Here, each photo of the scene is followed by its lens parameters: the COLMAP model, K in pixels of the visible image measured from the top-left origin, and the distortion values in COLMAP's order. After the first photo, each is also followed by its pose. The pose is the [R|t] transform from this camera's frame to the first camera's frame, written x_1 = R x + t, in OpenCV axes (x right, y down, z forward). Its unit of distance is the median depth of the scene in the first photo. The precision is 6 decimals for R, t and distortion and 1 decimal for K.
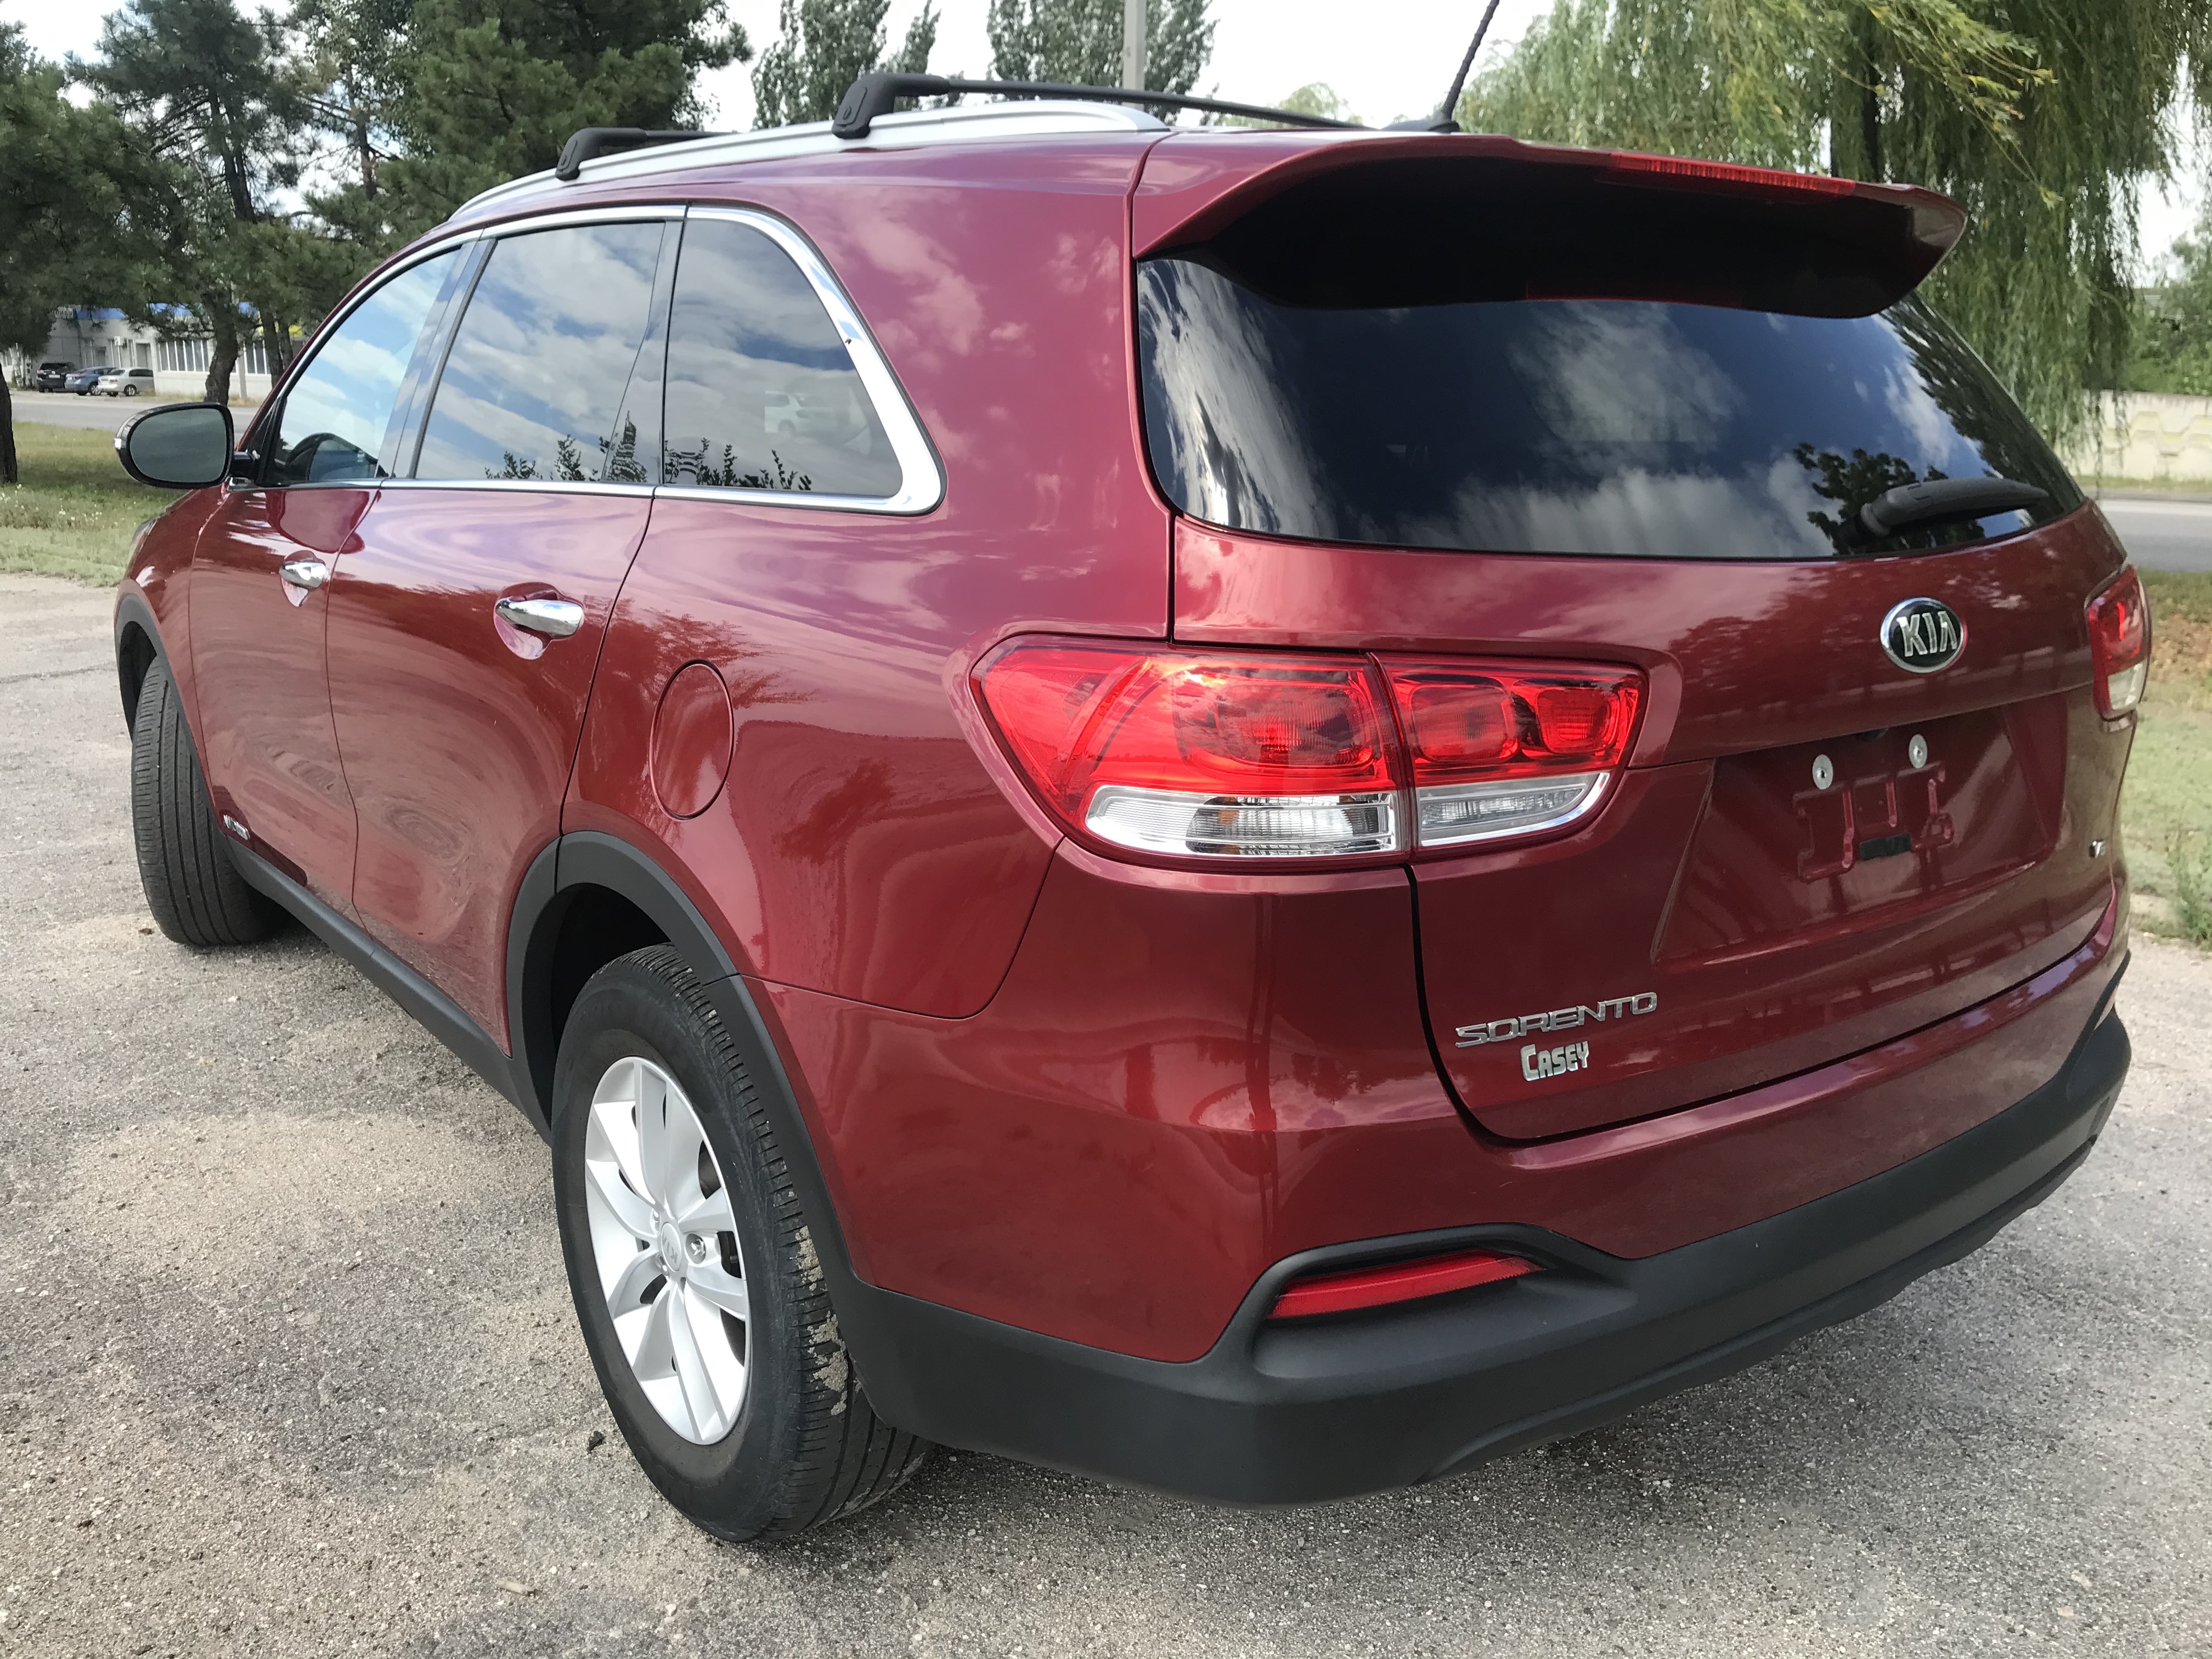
lens RADIAL K [[1831.3, 0, 1100.5], [0, 1831.3, 827.4], [0, 0, 1]] dist [0.015798, -0.000341]
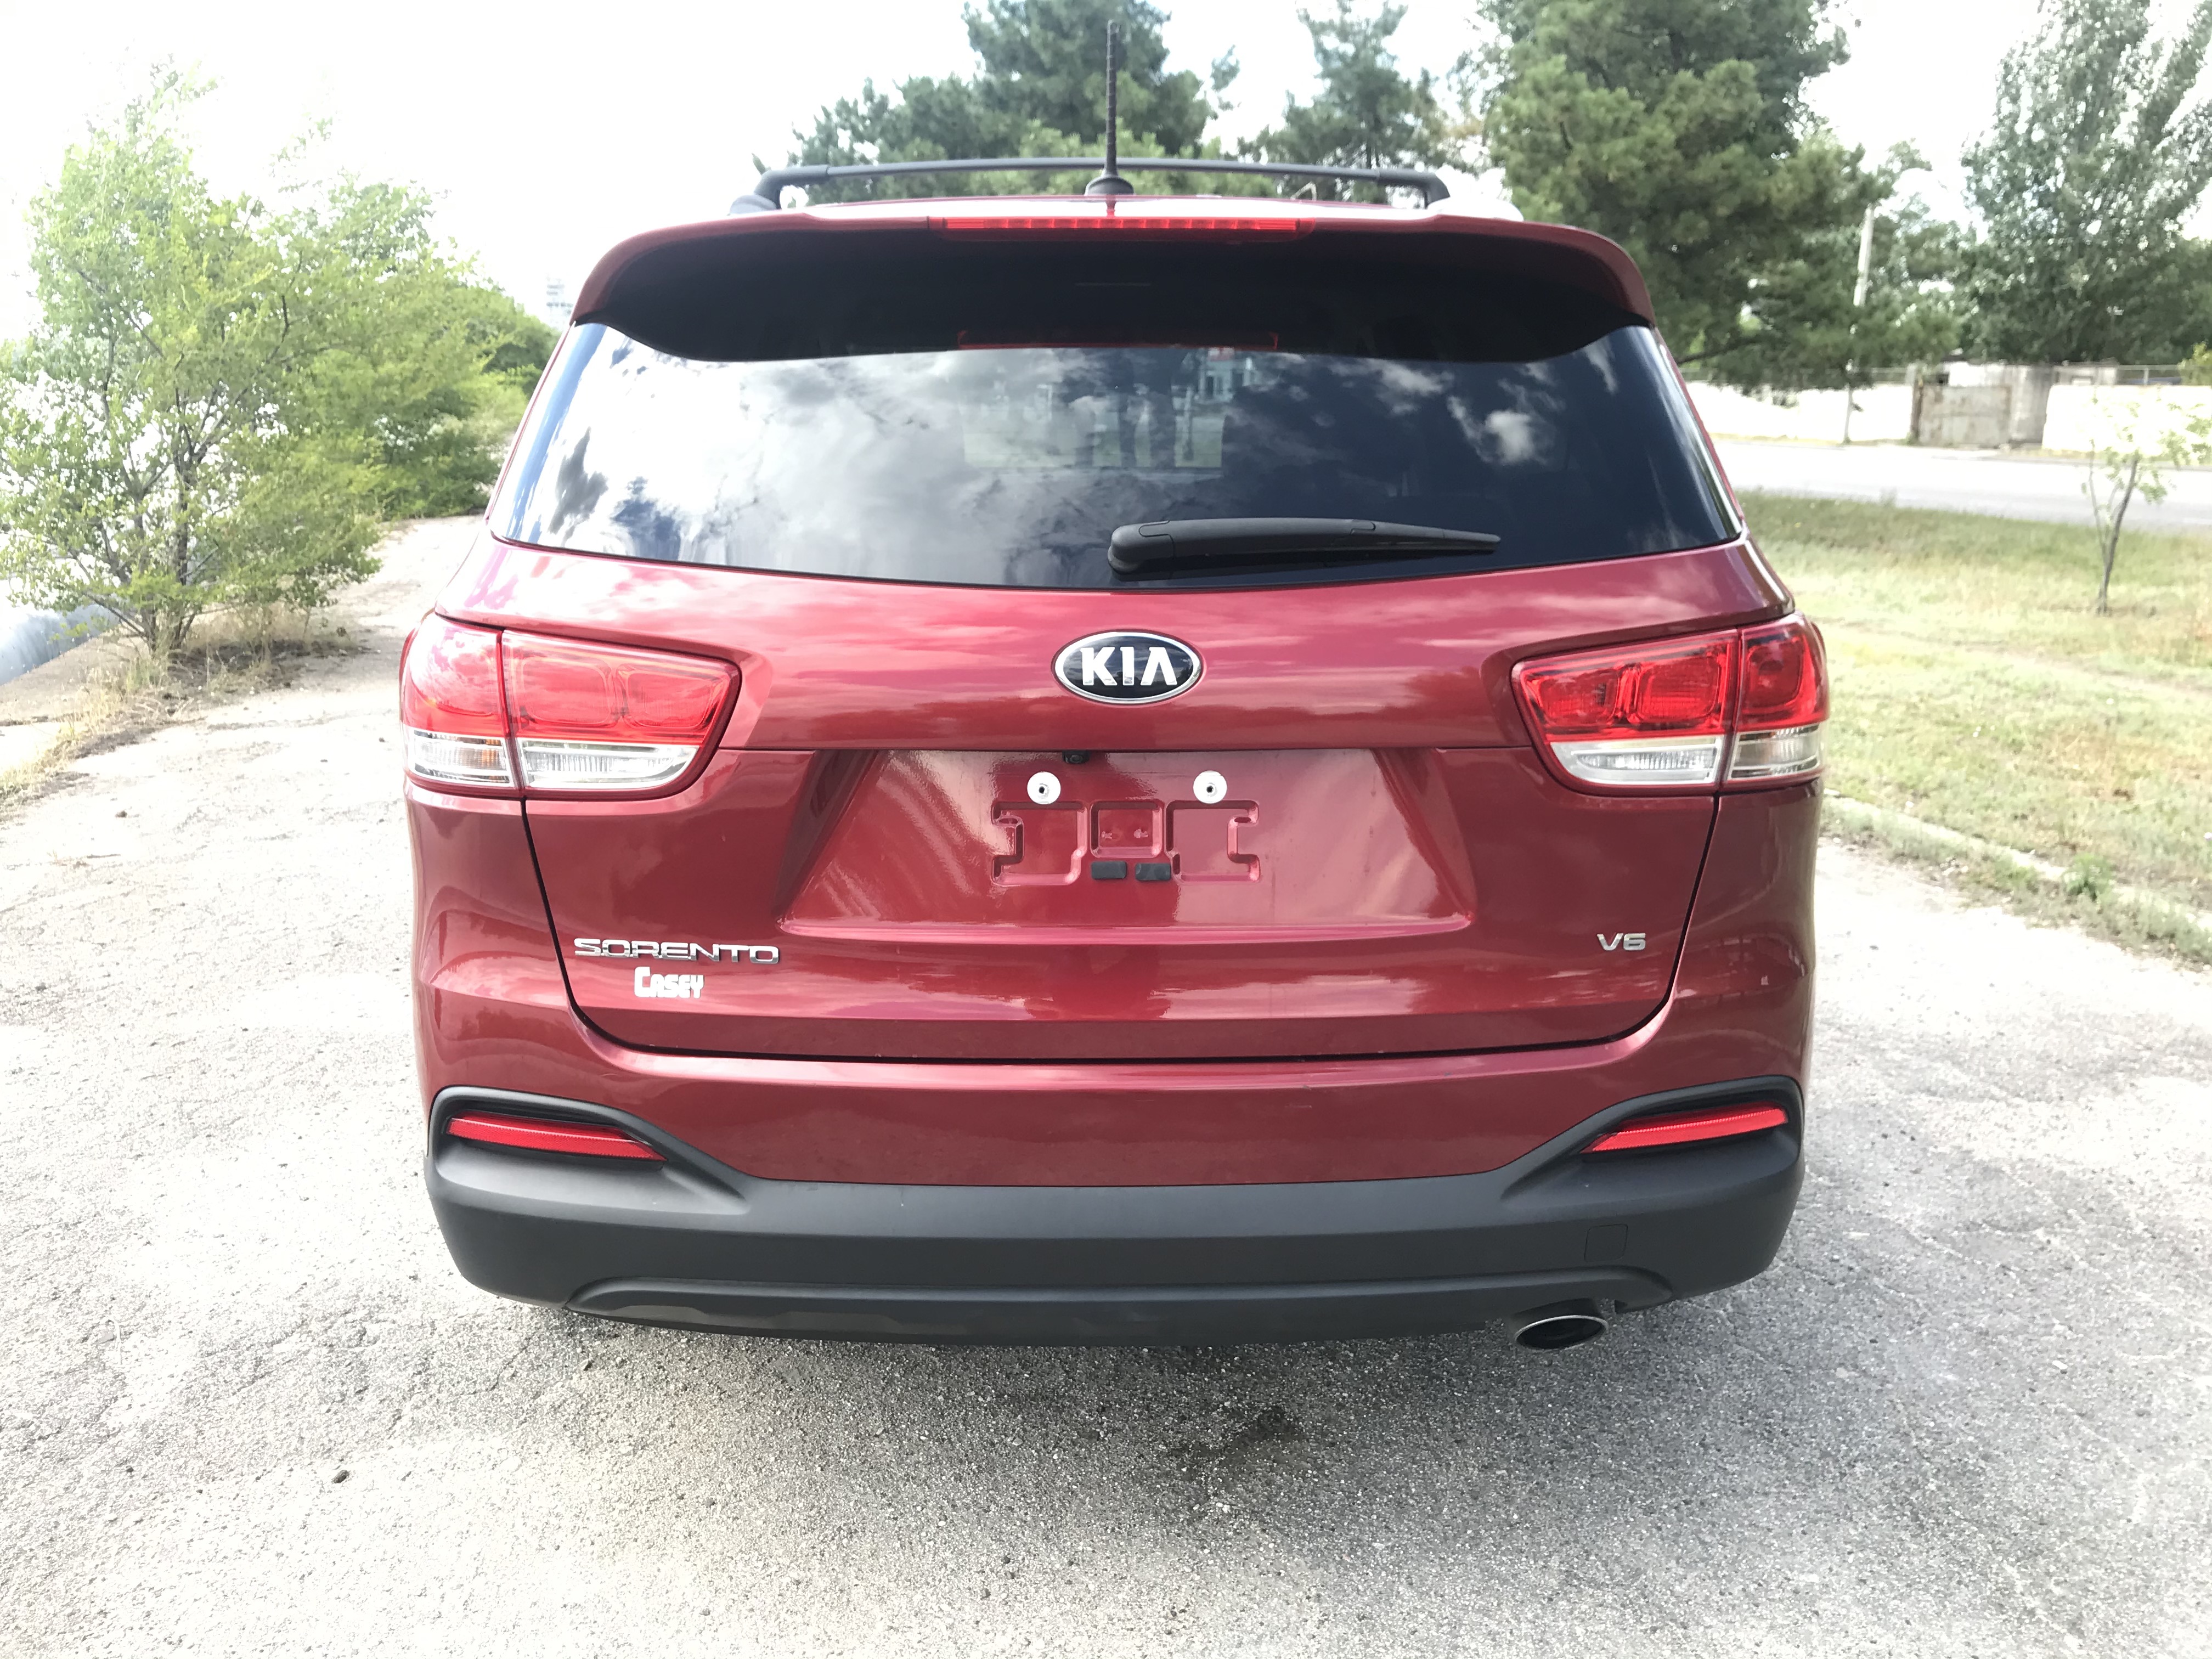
lens RADIAL K [[1831.3, 0, 1118.4], [0, 1831.3, 813.4], [0, 0, 1]] dist [0.015798, -0.000341]
pose [[0.820599, 0.125212, -0.557620, 0.746631], [-0.134115, 0.990648, 0.025082, -0.034235], [0.555546, 0.054203, 0.829717, 0.112352]]
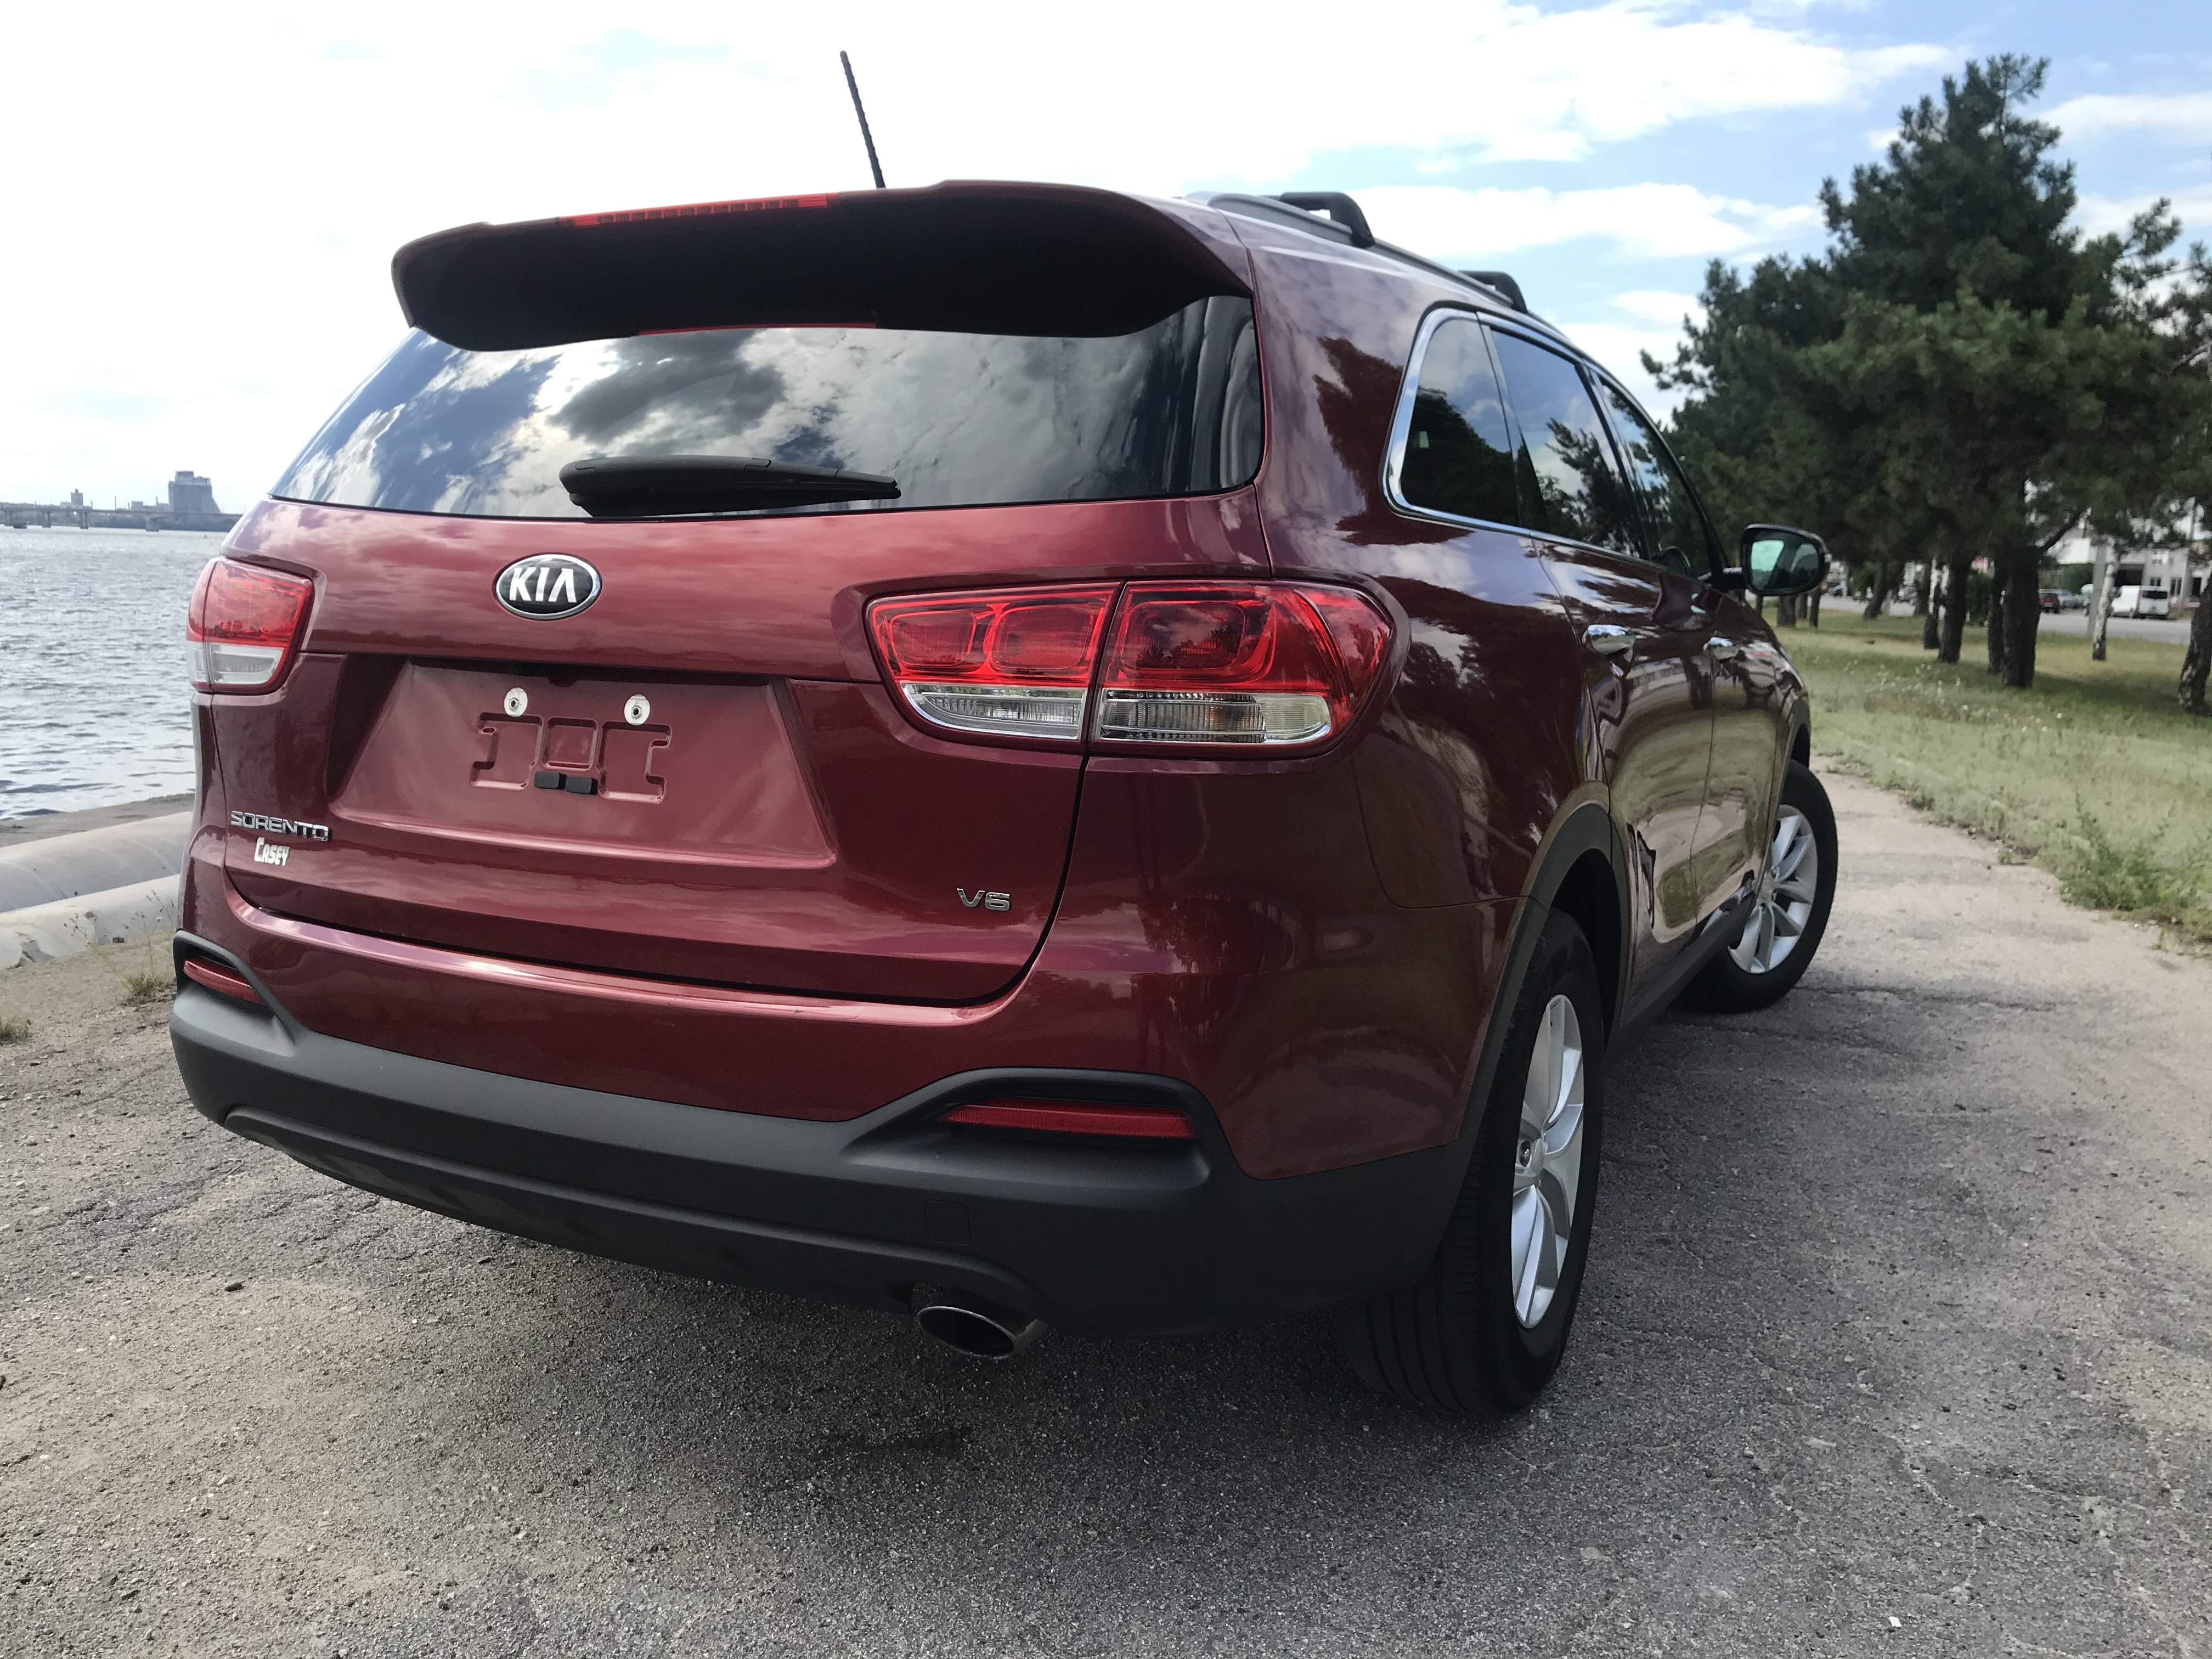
lens RADIAL K [[1831.3, 0, 1105.3], [0, 1831.3, 825.3], [0, 0, 1]] dist [0.015798, -0.000341]
pose [[0.463971, 0.124534, -0.877053, 1.169414], [-0.229976, 0.973056, 0.016506, -0.042517], [0.855478, 0.194043, 0.480110, 0.571519]]
